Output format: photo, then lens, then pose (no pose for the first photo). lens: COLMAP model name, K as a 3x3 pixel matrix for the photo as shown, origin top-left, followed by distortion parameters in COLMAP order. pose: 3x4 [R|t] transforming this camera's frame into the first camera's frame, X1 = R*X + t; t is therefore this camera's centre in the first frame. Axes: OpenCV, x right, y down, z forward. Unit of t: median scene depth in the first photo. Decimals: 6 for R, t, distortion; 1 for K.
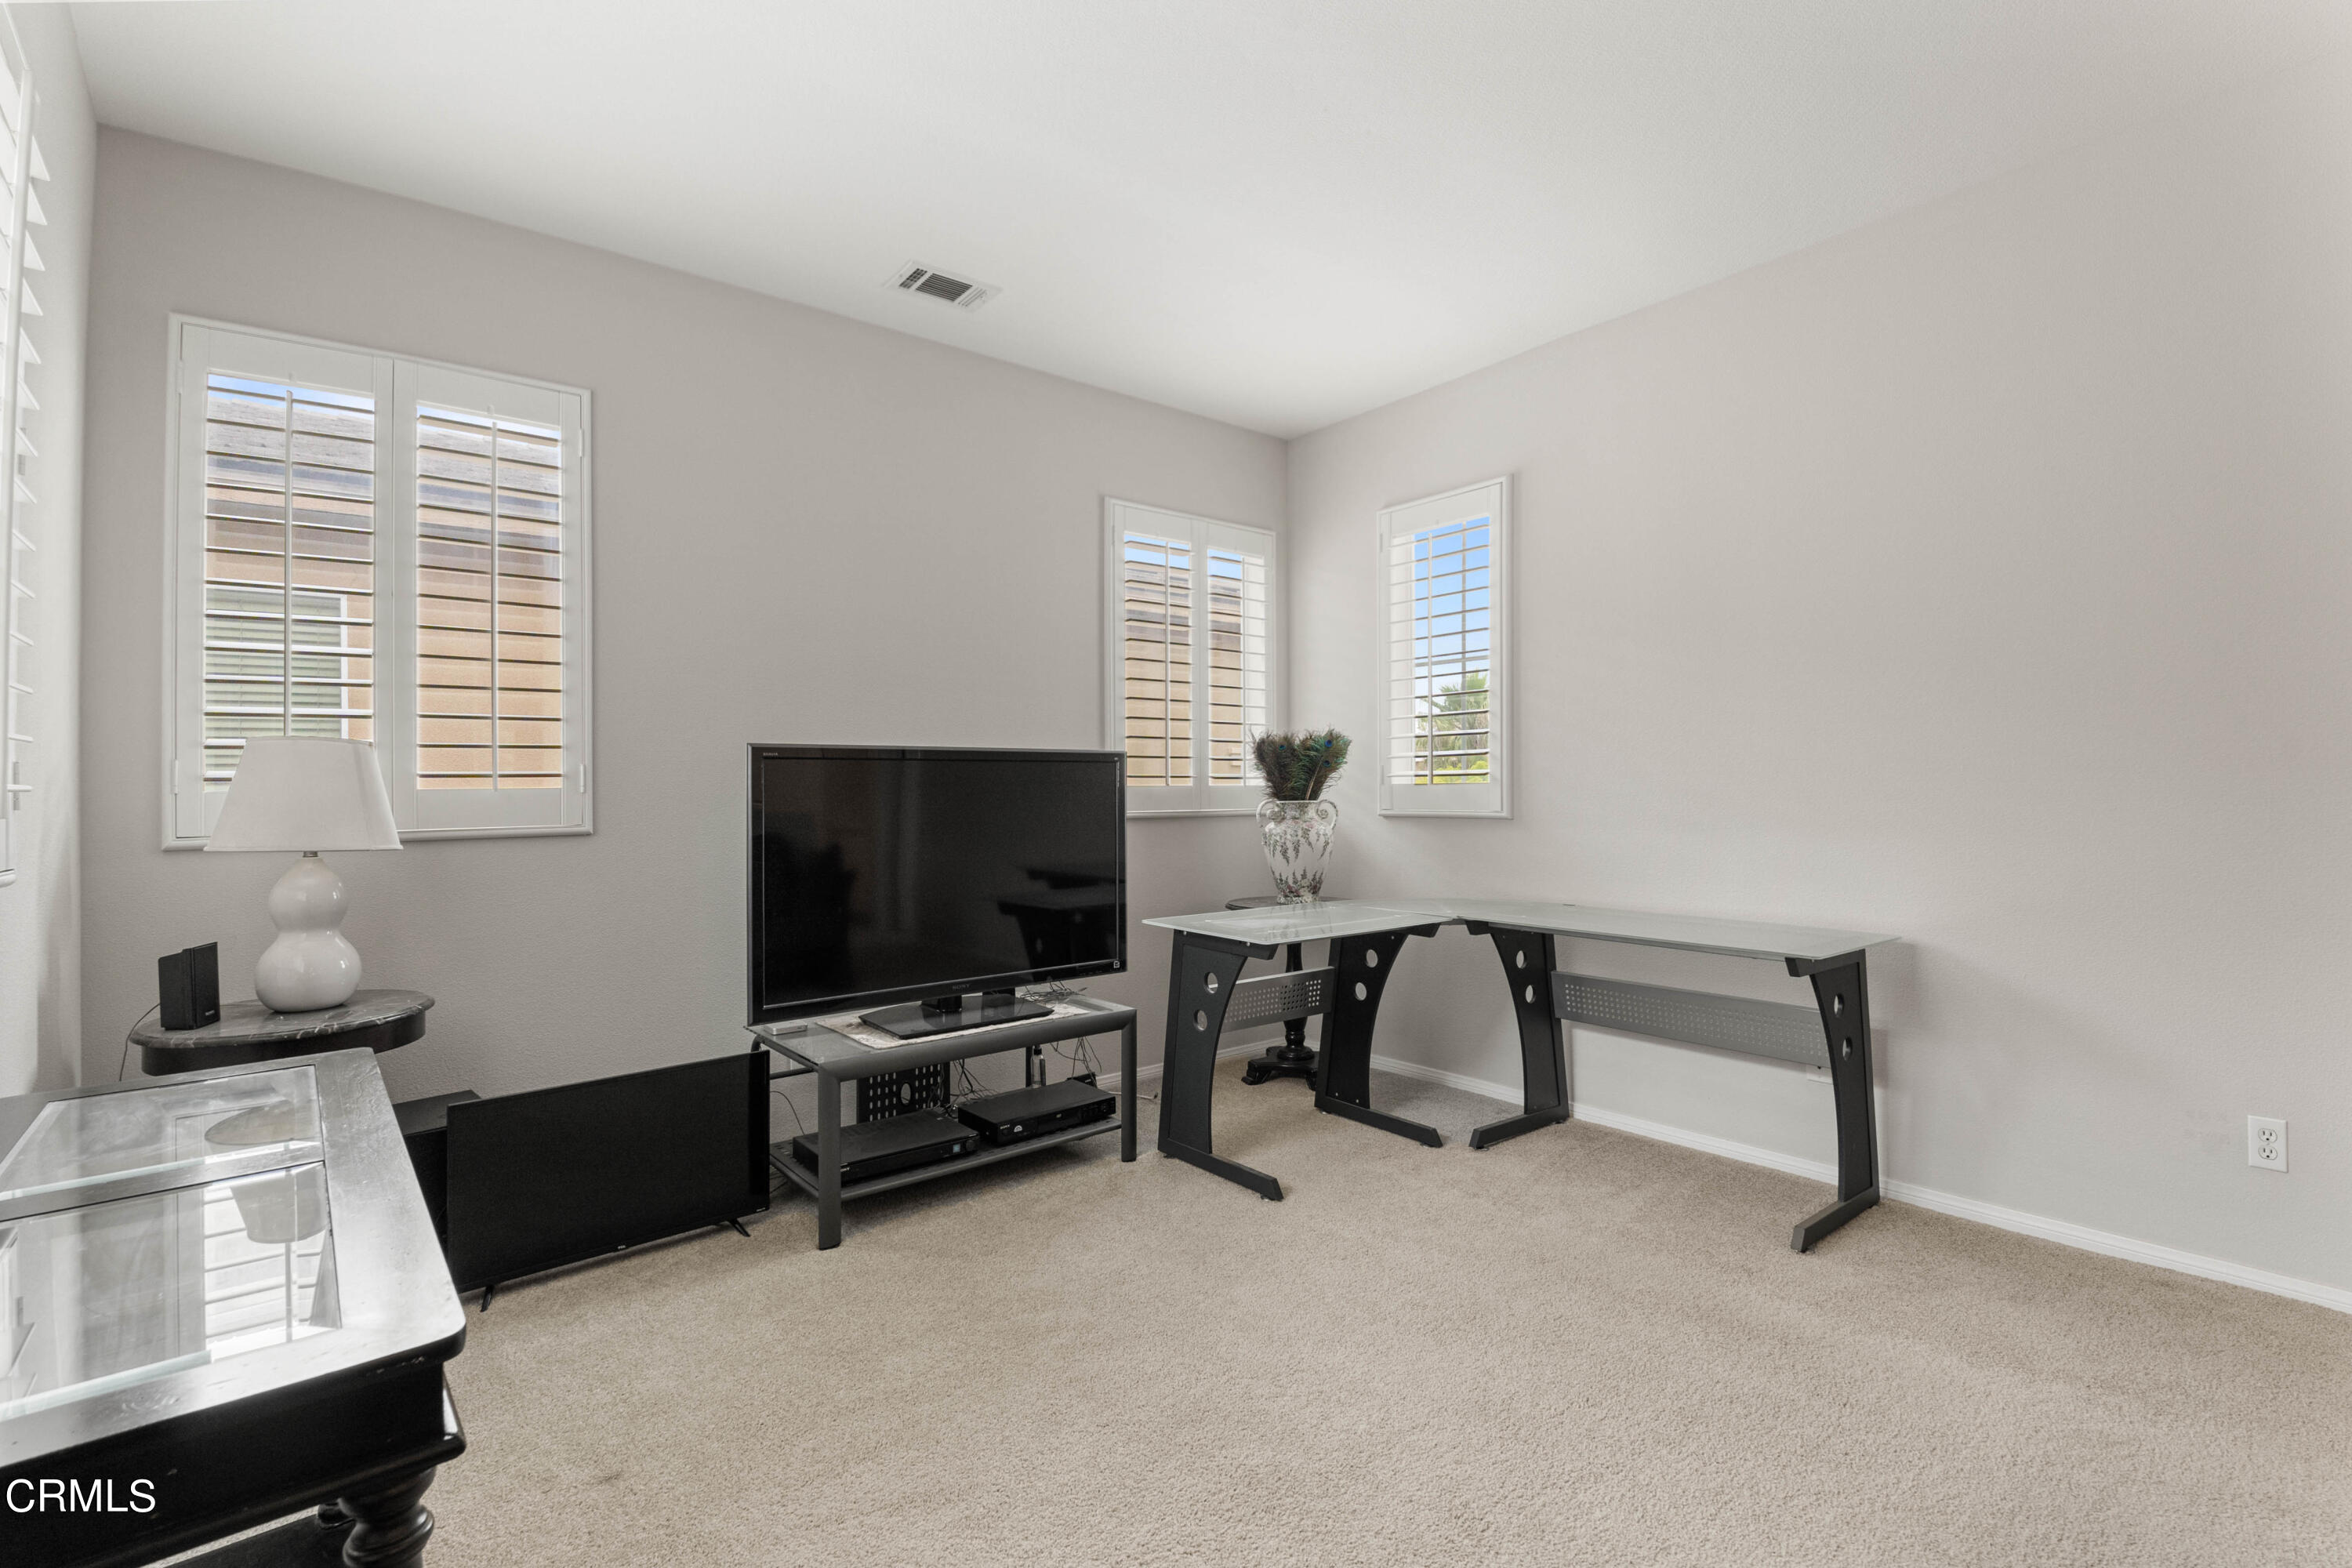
lens RADIAL K [[1057.0, 0, 1159.9], [0, 1057.0, 819.4], [0, 0, 1]] dist [0.004983, -0.001305]
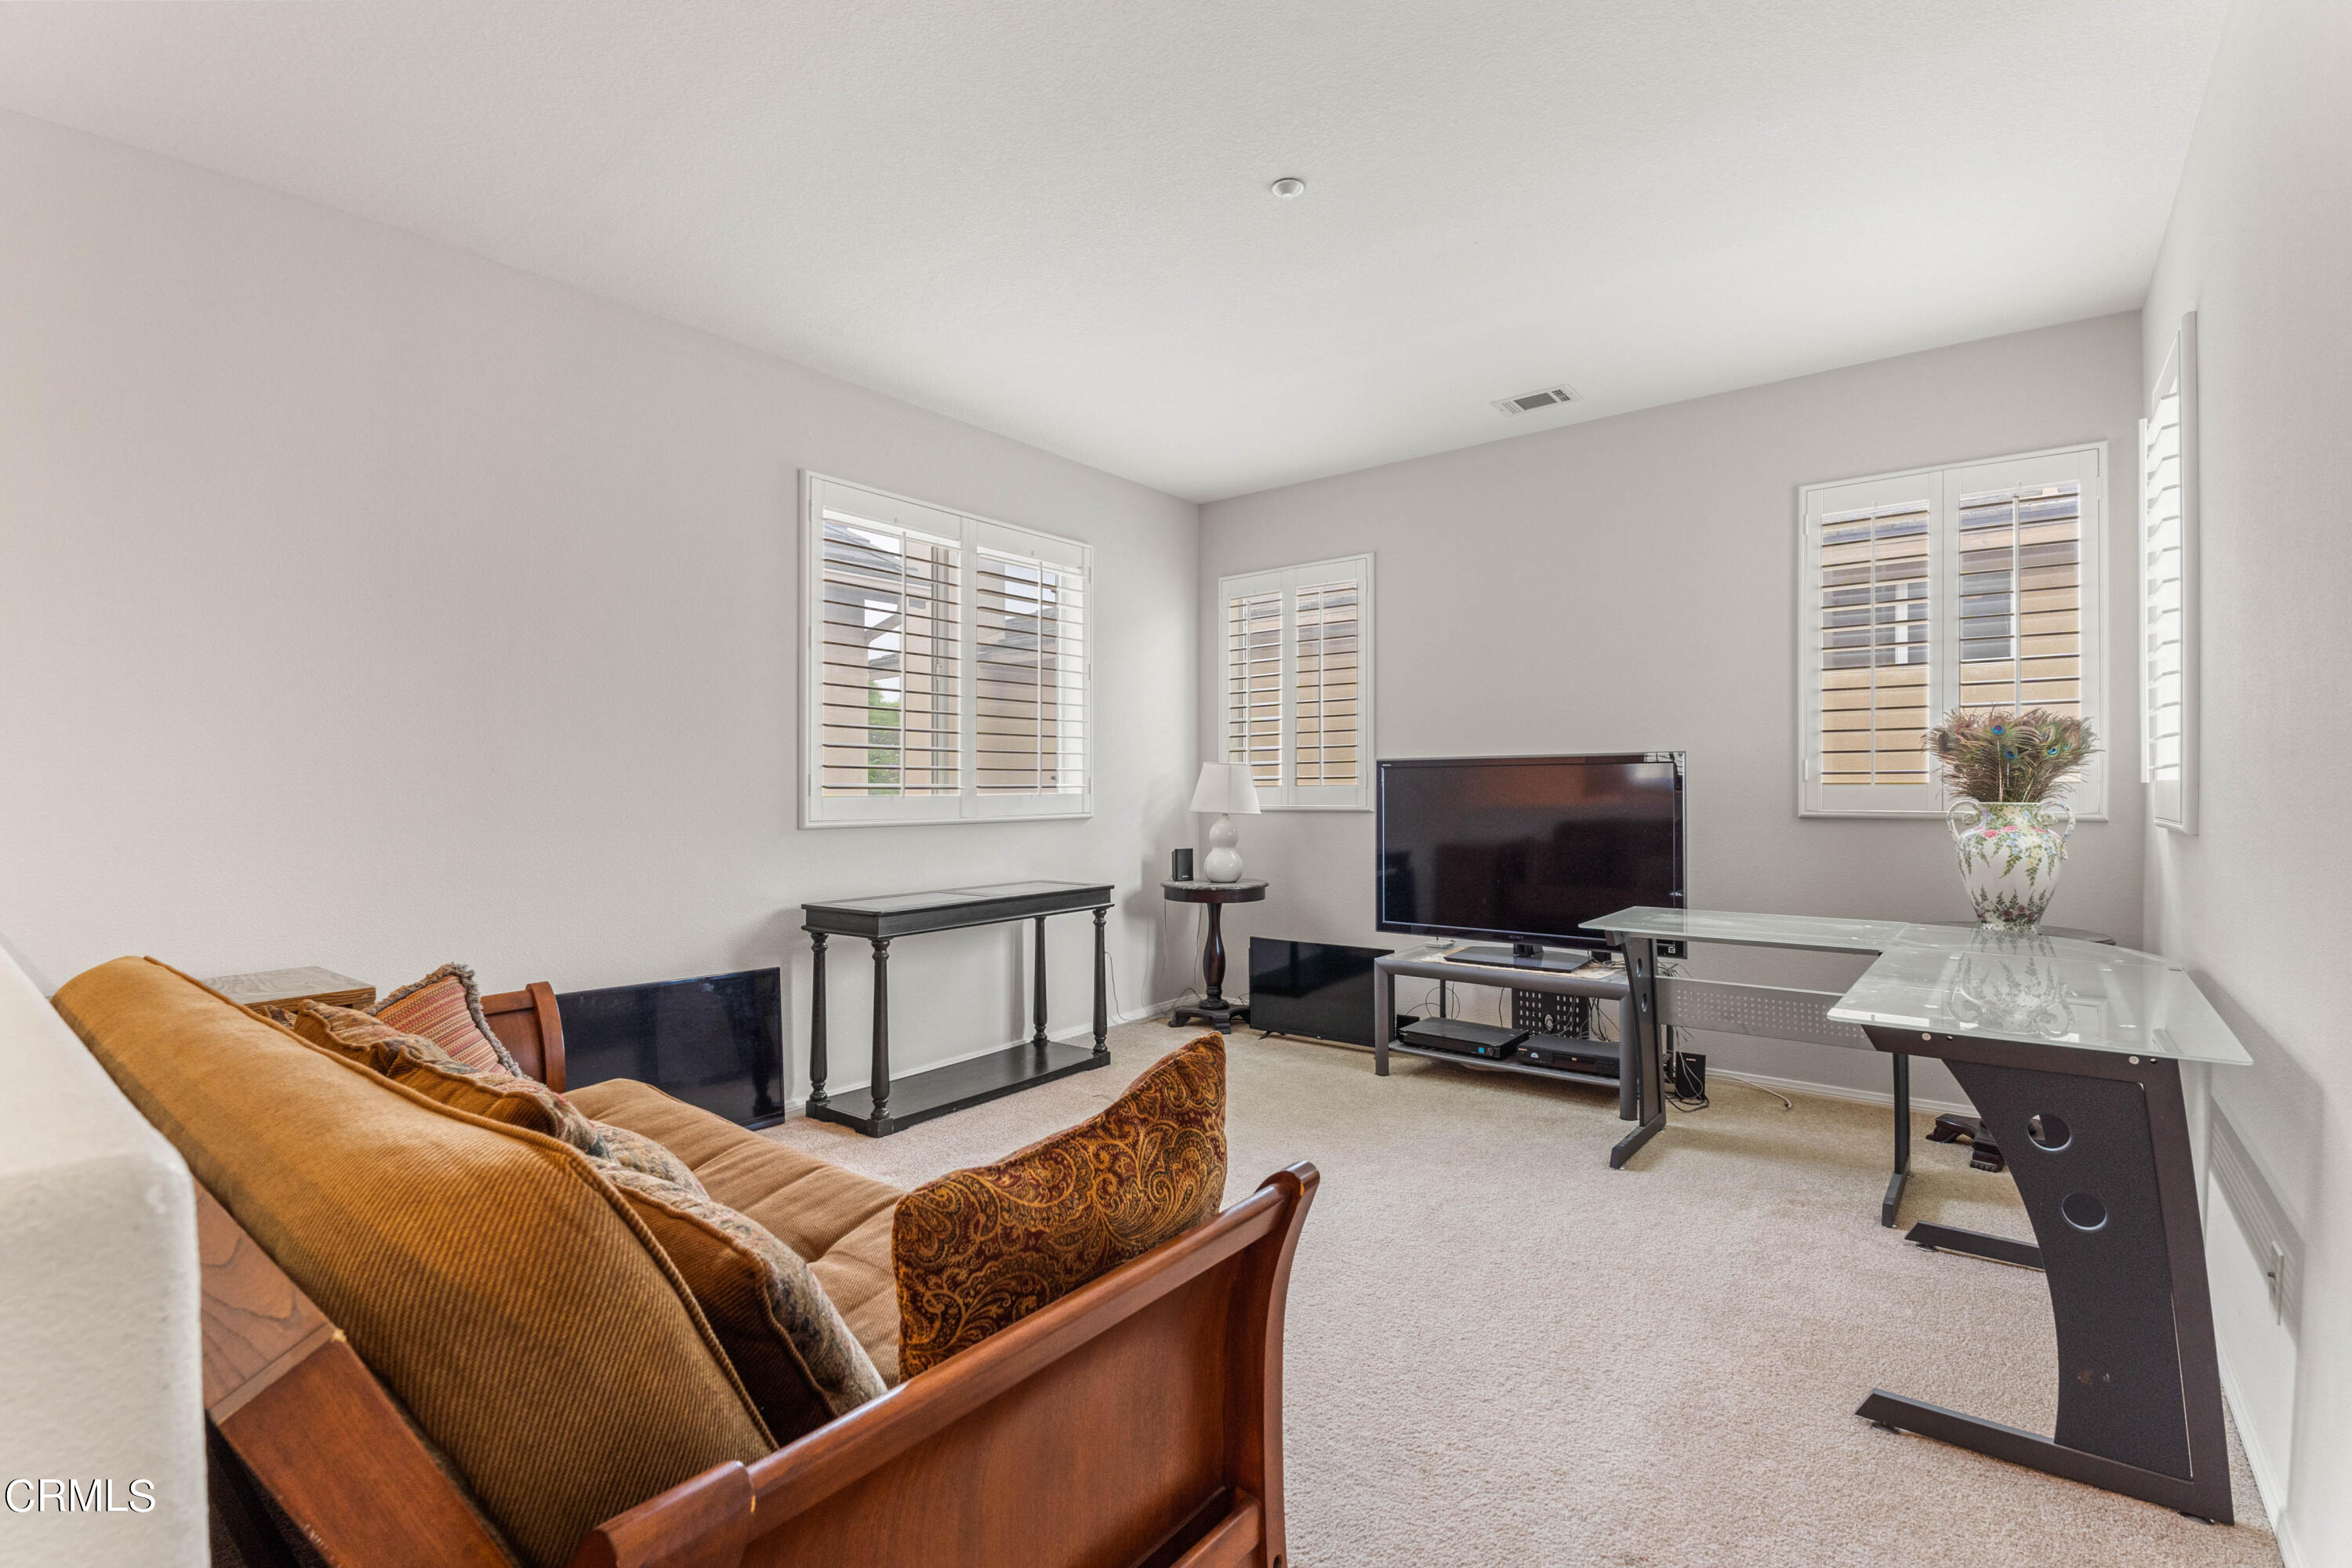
lens RADIAL K [[1057.0, 0, 1179.9], [0, 1057.0, 777.4], [0, 0, 1]] dist [0.004983, -0.001305]
pose [[0.210762, 0.000670, -0.977537, 1.159161], [-0.022411, 0.999740, -0.004146, -0.028053], [0.977280, 0.022781, 0.210722, 0.359341]]
